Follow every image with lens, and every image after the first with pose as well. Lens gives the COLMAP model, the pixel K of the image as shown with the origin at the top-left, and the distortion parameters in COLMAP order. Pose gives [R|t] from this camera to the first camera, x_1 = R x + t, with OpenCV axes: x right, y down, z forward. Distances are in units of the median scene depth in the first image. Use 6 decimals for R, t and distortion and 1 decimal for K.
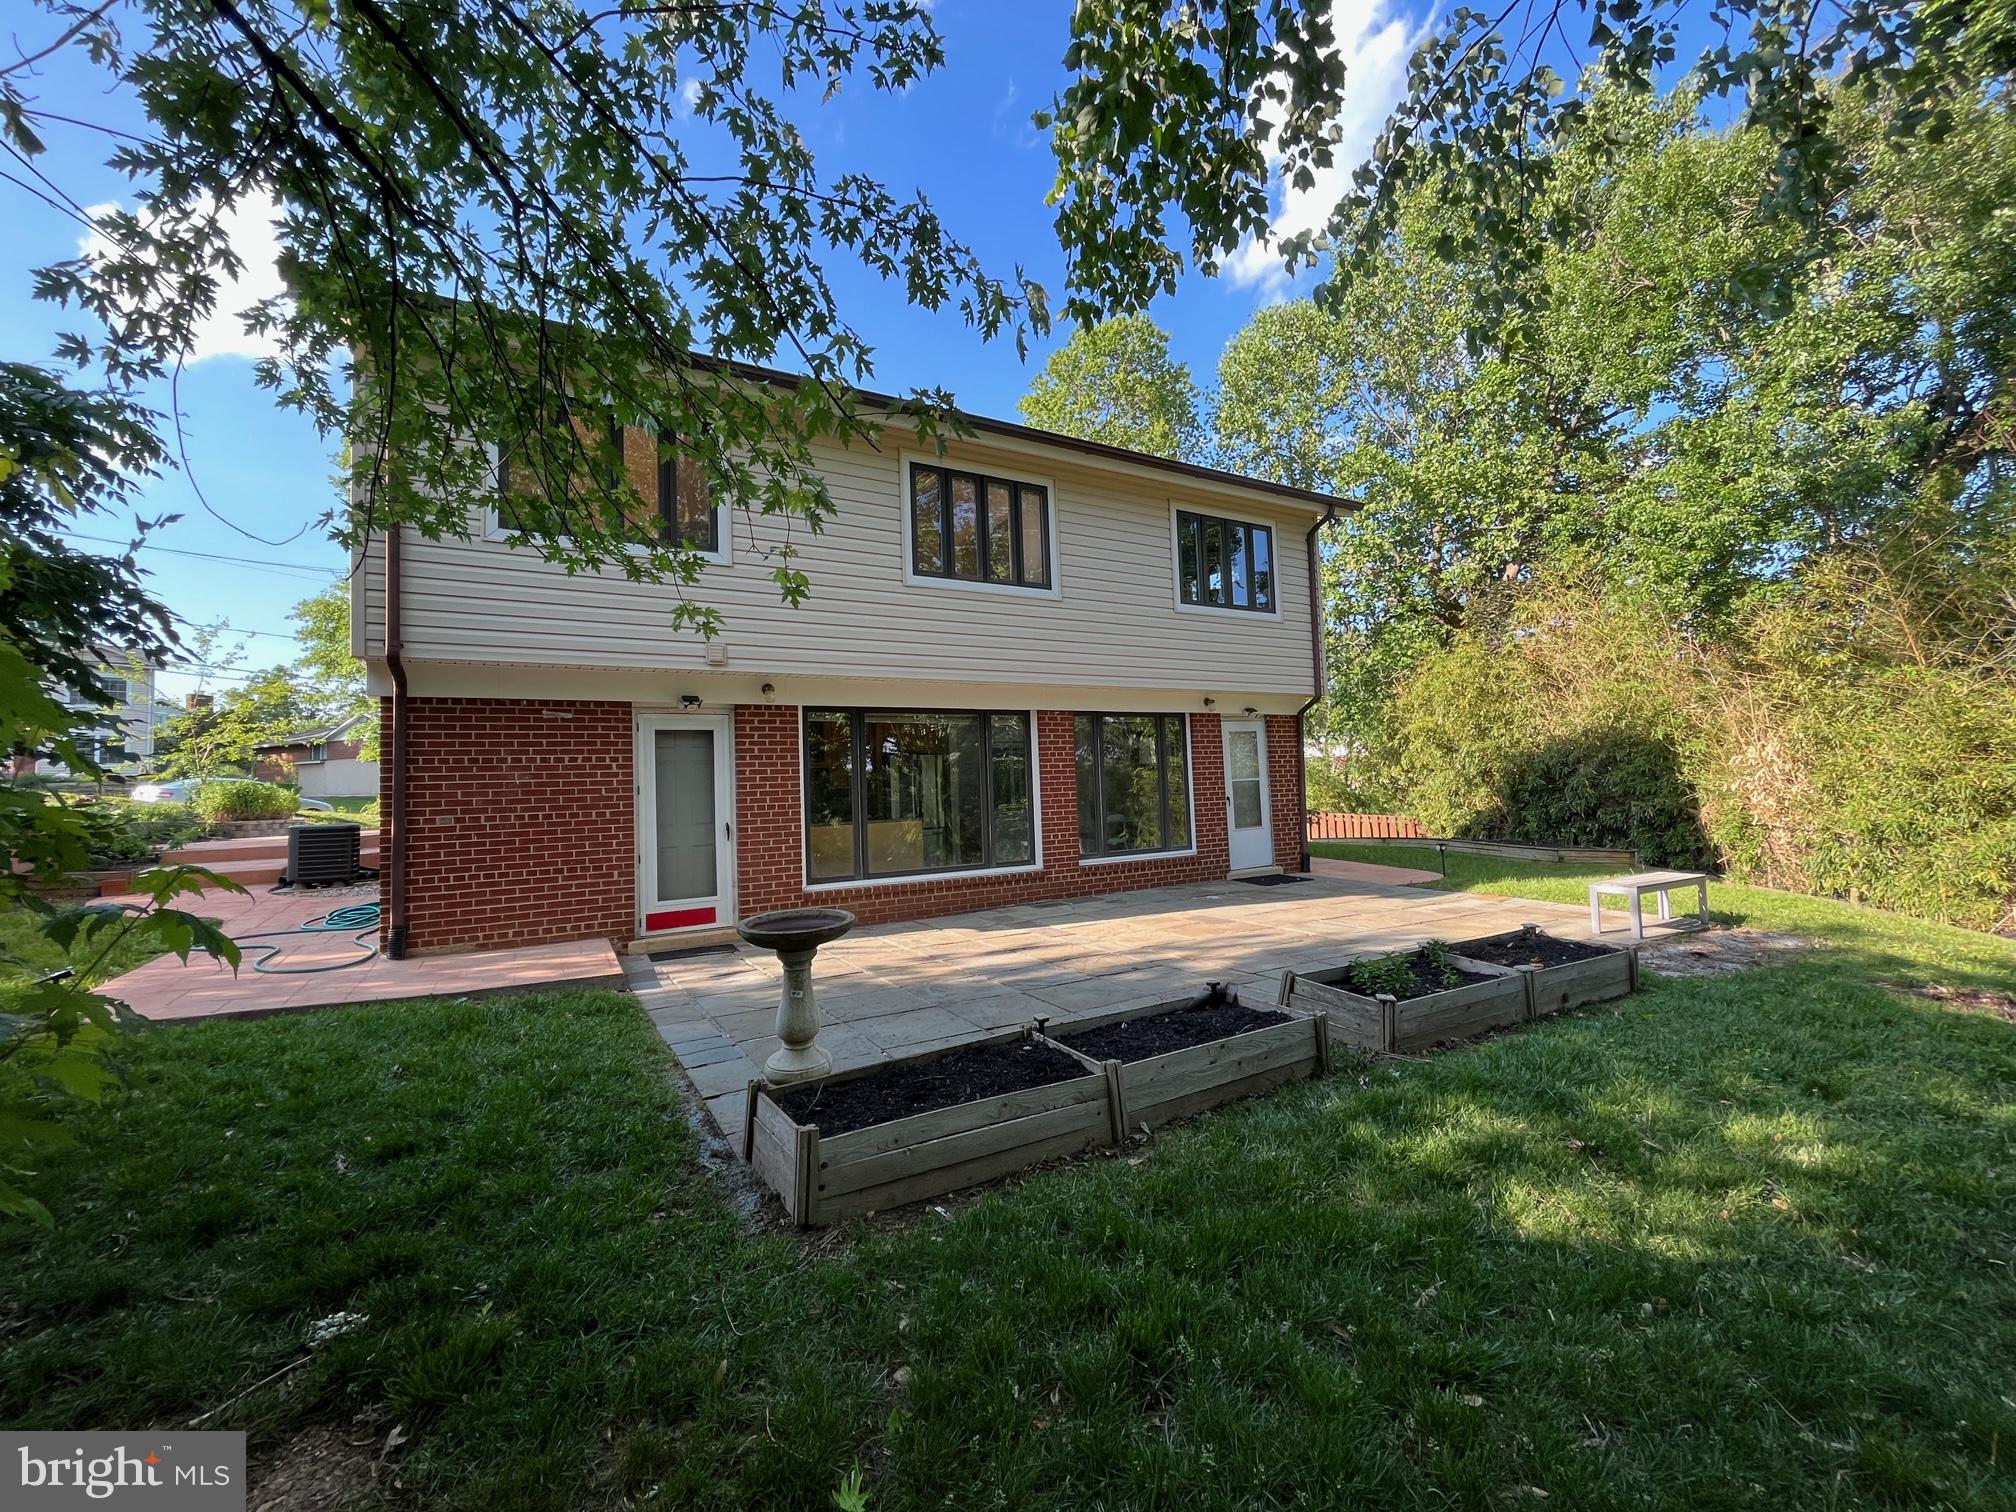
lens RADIAL K [[816.5, 0, 998.1], [0, 816.5, 749.4], [0, 0, 1]] dist [-0.000534, -0.000182]
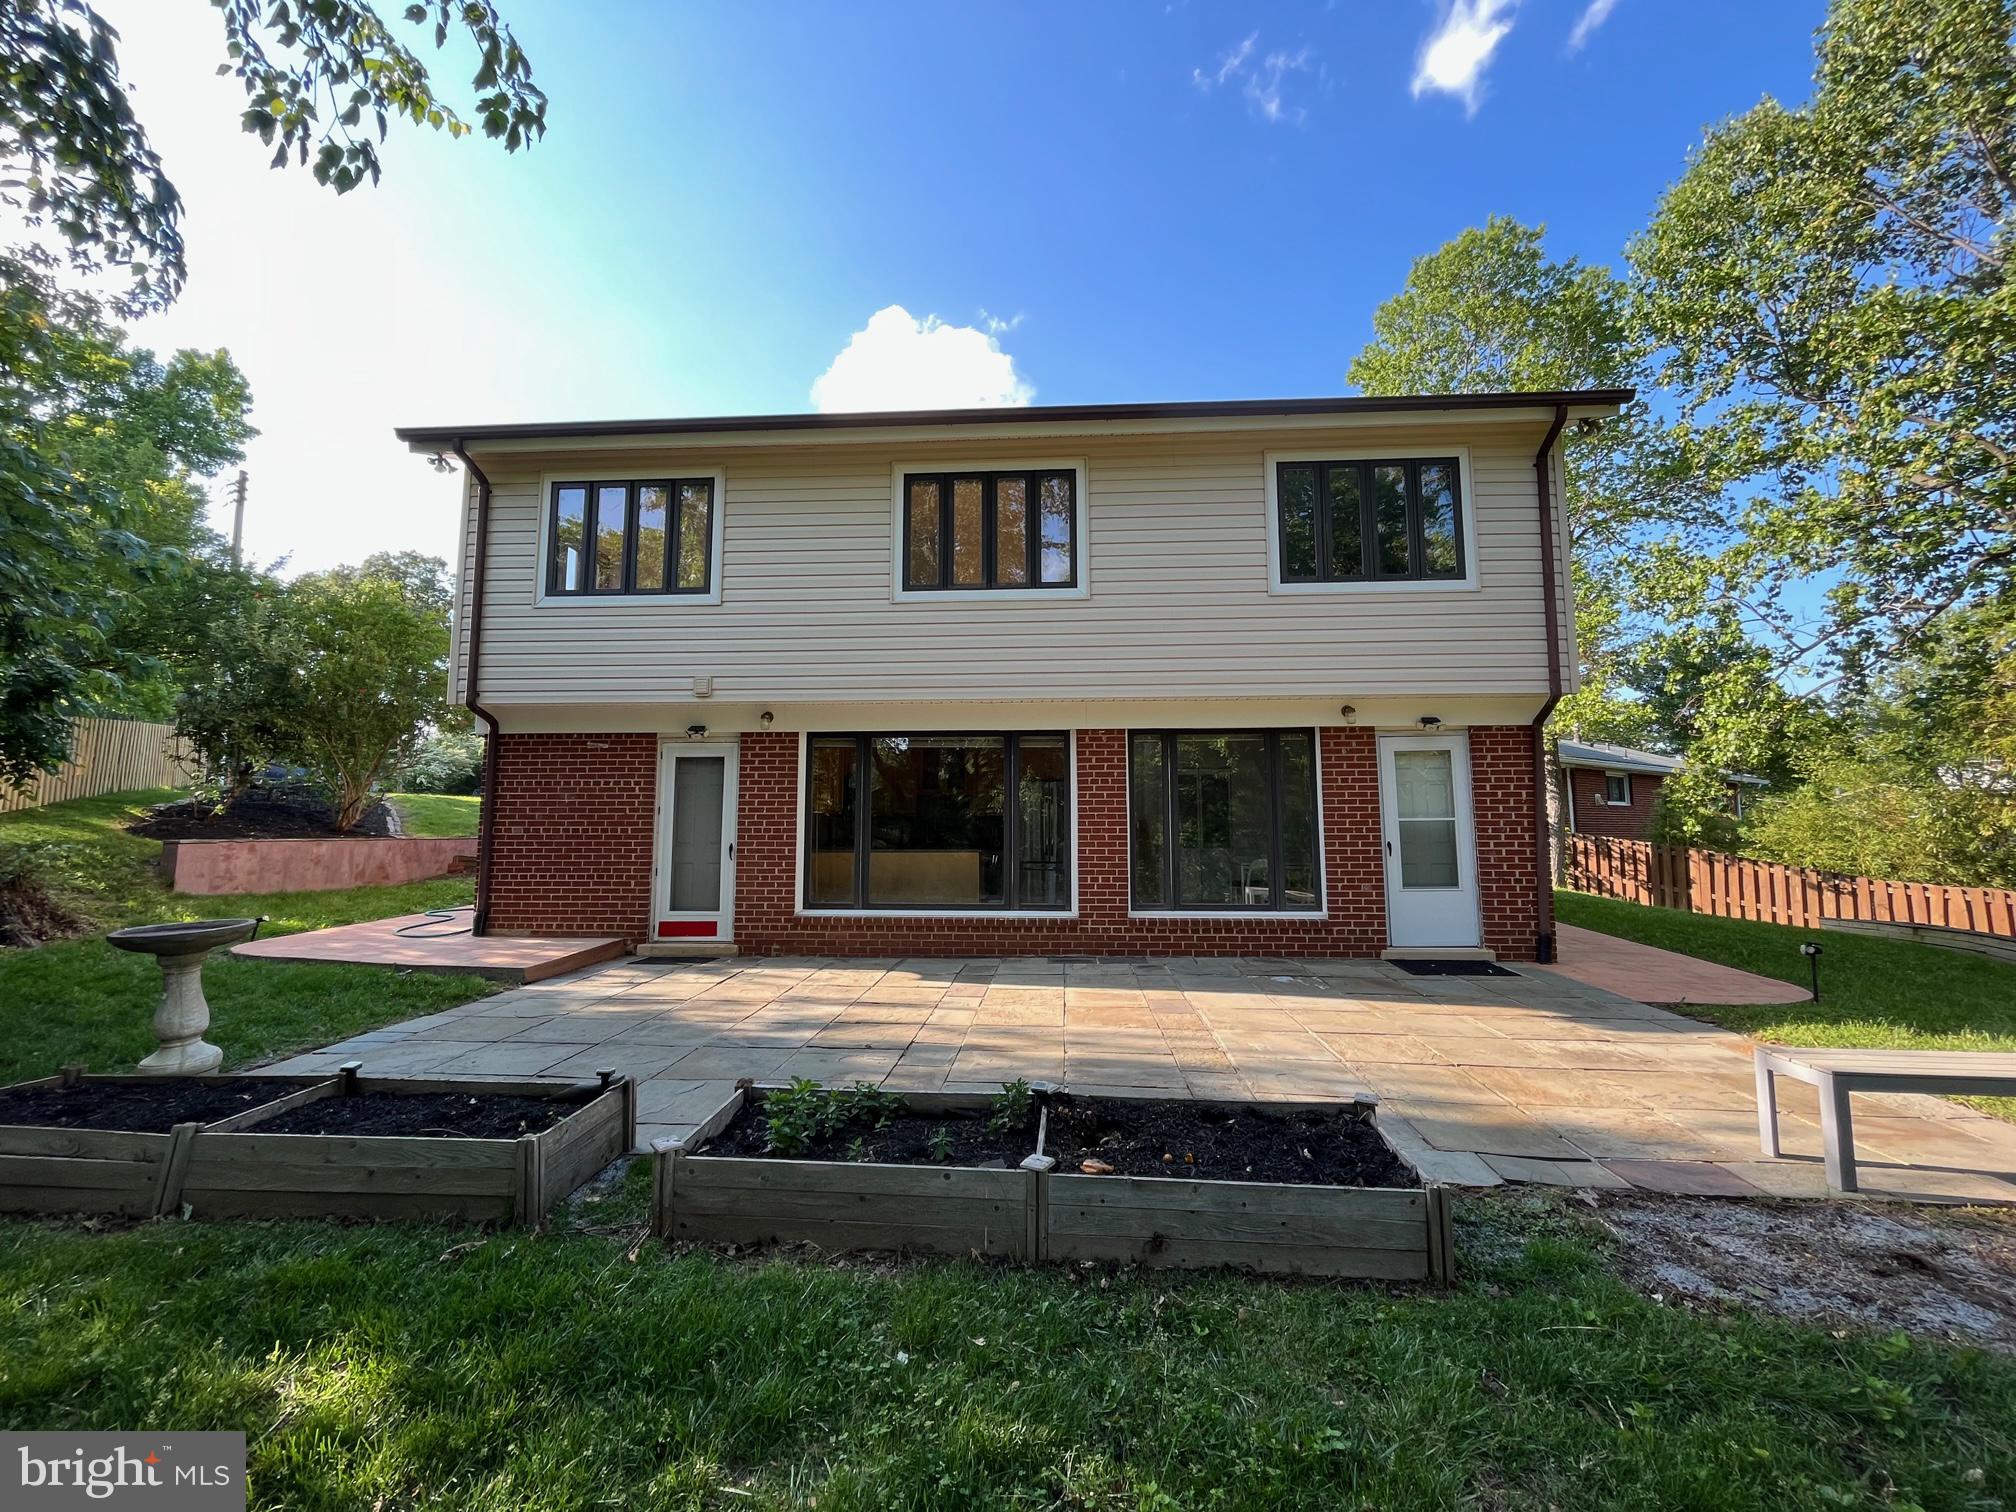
lens RADIAL K [[816.5, 0, 998.1], [0, 816.5, 749.4], [0, 0, 1]] dist [-0.000534, -0.000182]
pose [[0.831918, -0.016071, -0.554666, 0.475209], [-0.001980, 0.999488, -0.031929, 0.000261], [0.554895, 0.027660, 0.831461, 0.258346]]
